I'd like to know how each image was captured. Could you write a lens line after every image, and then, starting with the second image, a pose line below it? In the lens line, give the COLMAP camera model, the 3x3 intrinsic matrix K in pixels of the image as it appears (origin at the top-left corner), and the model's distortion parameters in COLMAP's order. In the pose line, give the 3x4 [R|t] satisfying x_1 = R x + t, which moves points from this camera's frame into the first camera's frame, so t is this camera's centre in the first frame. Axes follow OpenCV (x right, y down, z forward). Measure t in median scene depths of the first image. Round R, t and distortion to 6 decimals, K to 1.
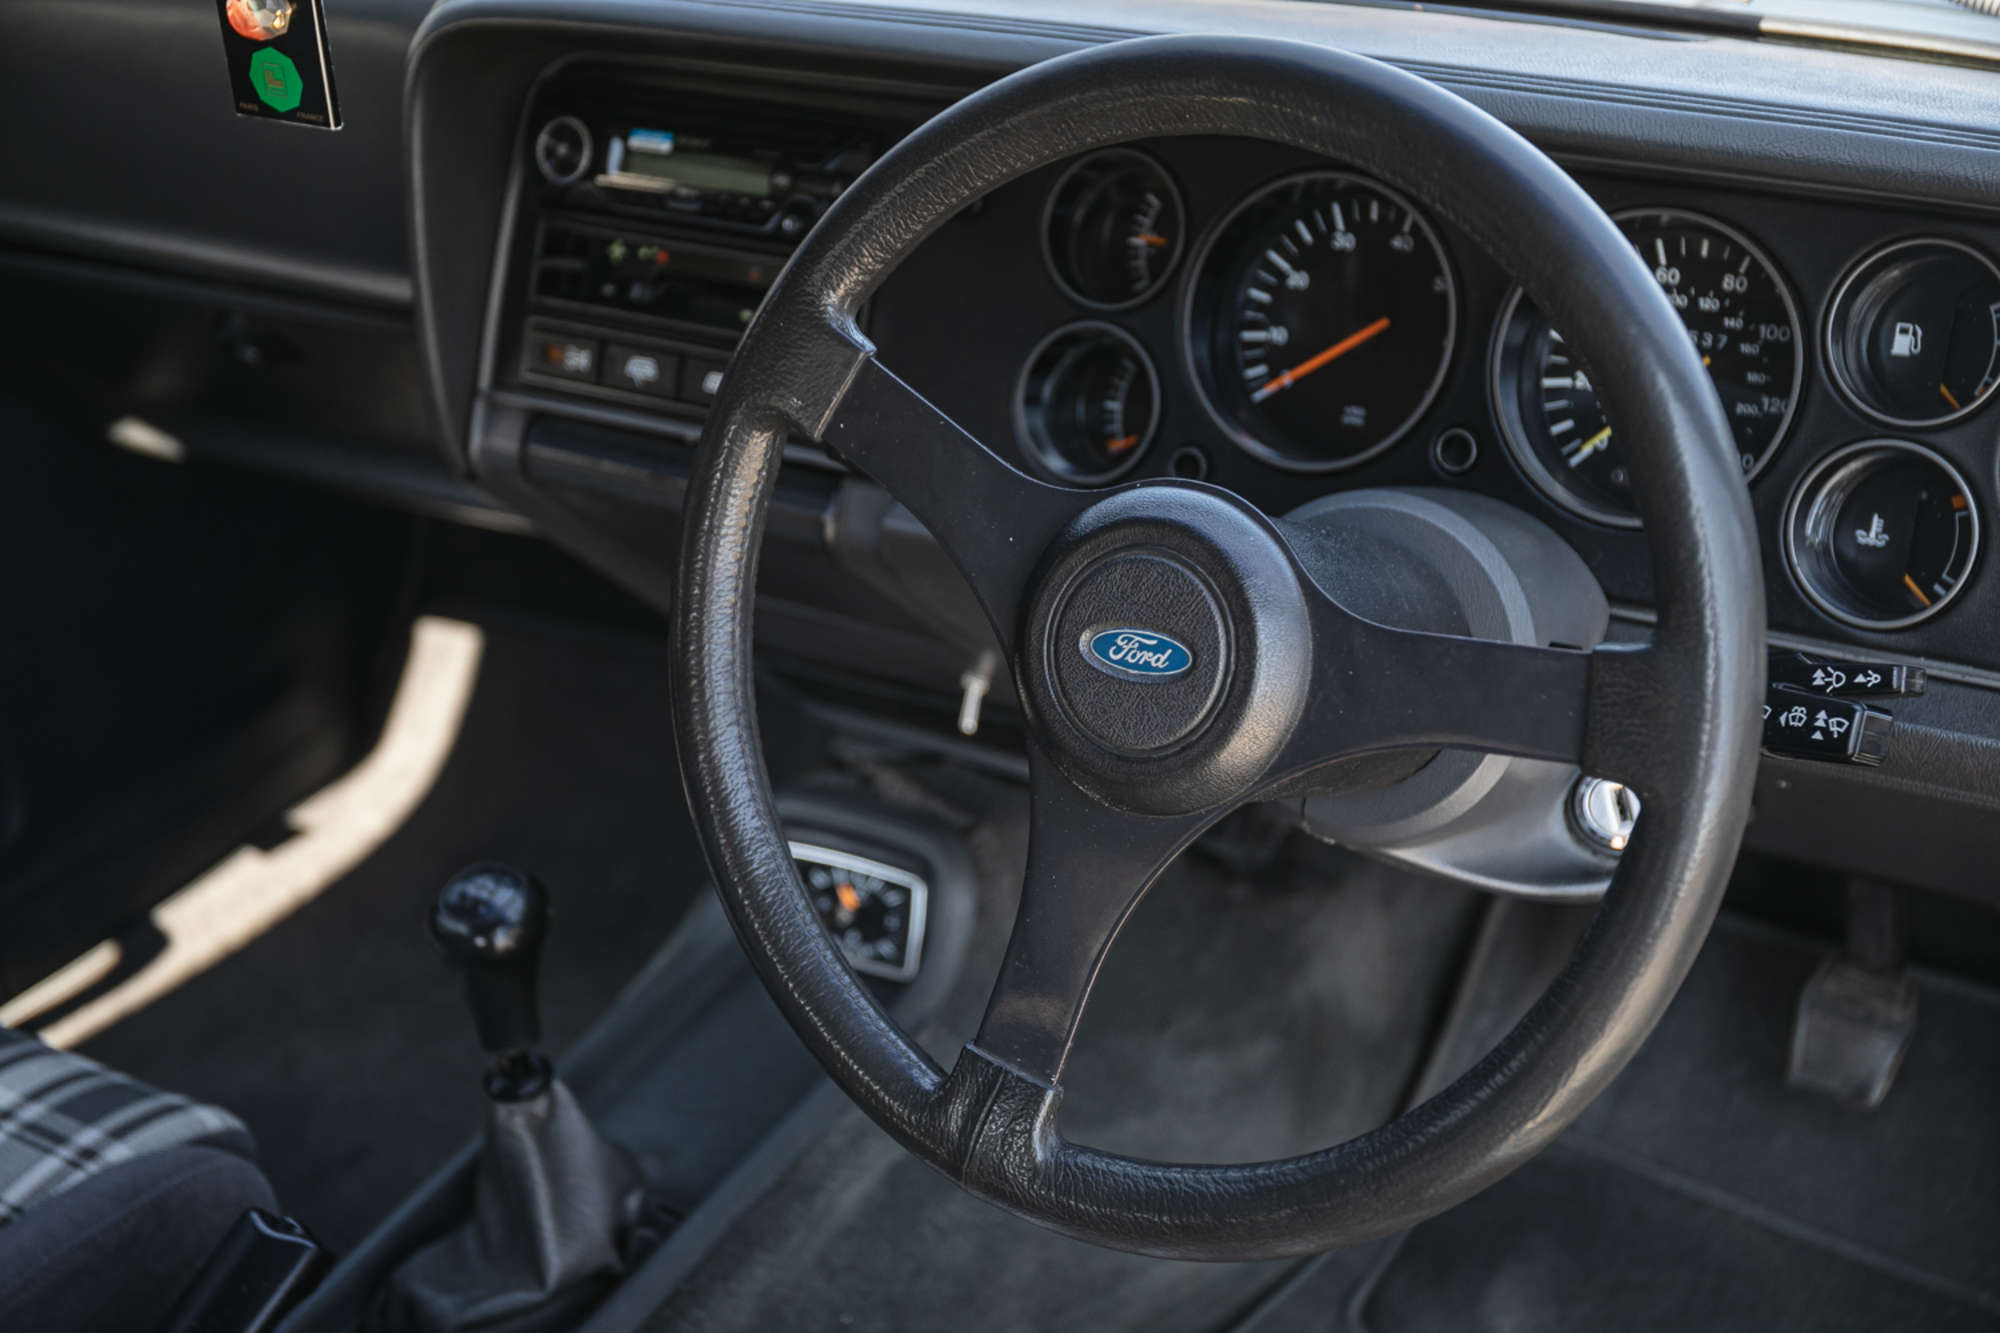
lens RADIAL K [[2750.5, 0, 1000.0], [0, 2750.5, 666.5], [0, 0, 1]] dist [0.026446, 0.075989]
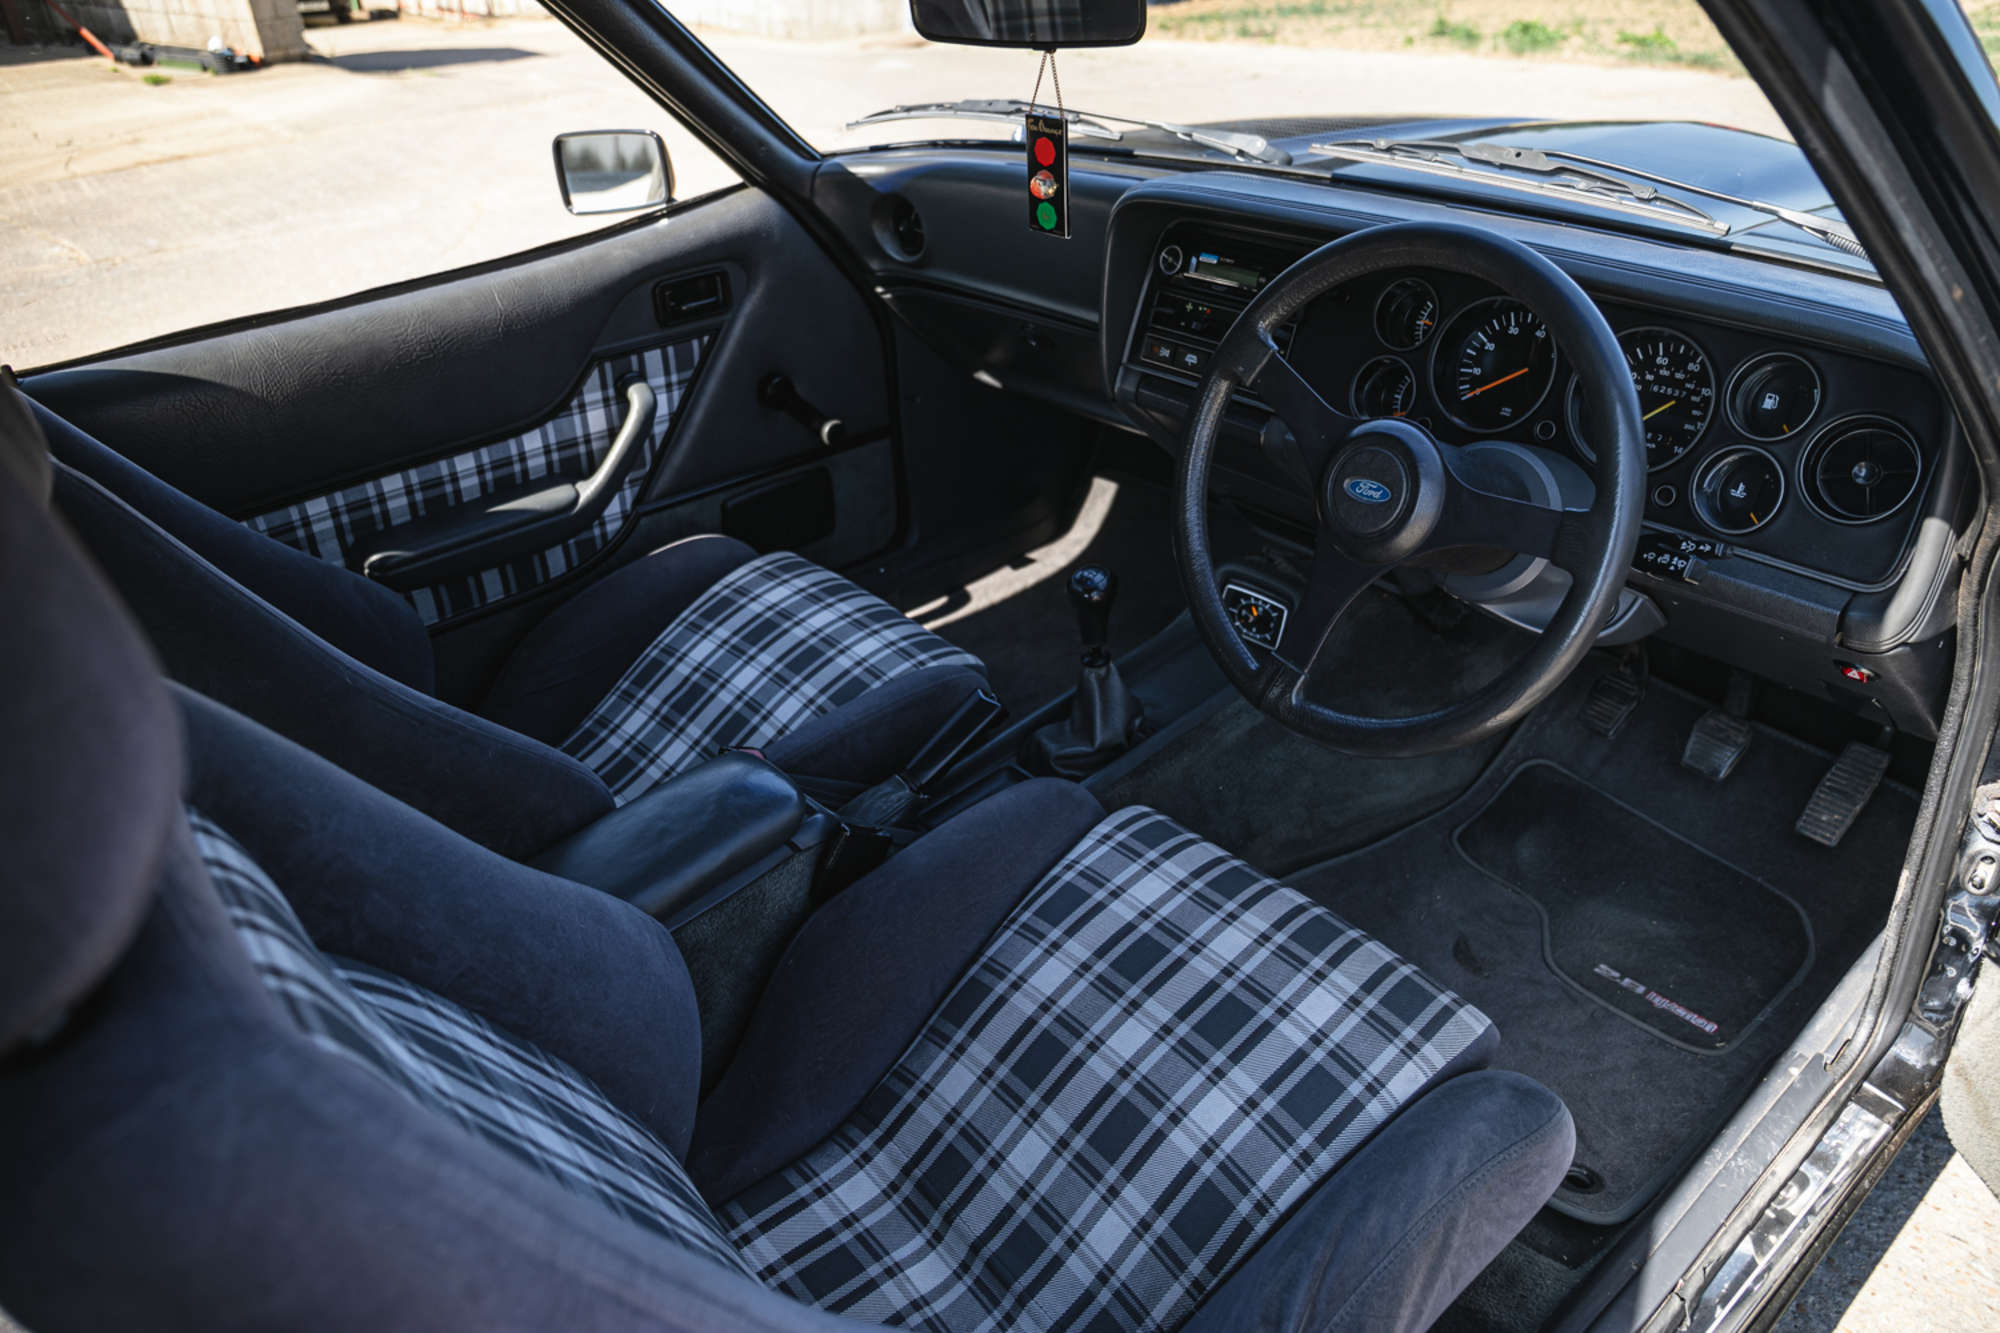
lens RADIAL K [[1334.3, 0, 1000.0], [0, 1334.3, 666.5], [0, 0, 1]] dist [-0.122776, 0.101658]
pose [[0.948887, 0.158135, -0.273142, 0.059622], [-0.131631, 0.984849, 0.112894, 0.040082], [0.286856, -0.071169, 0.955326, -0.106174]]
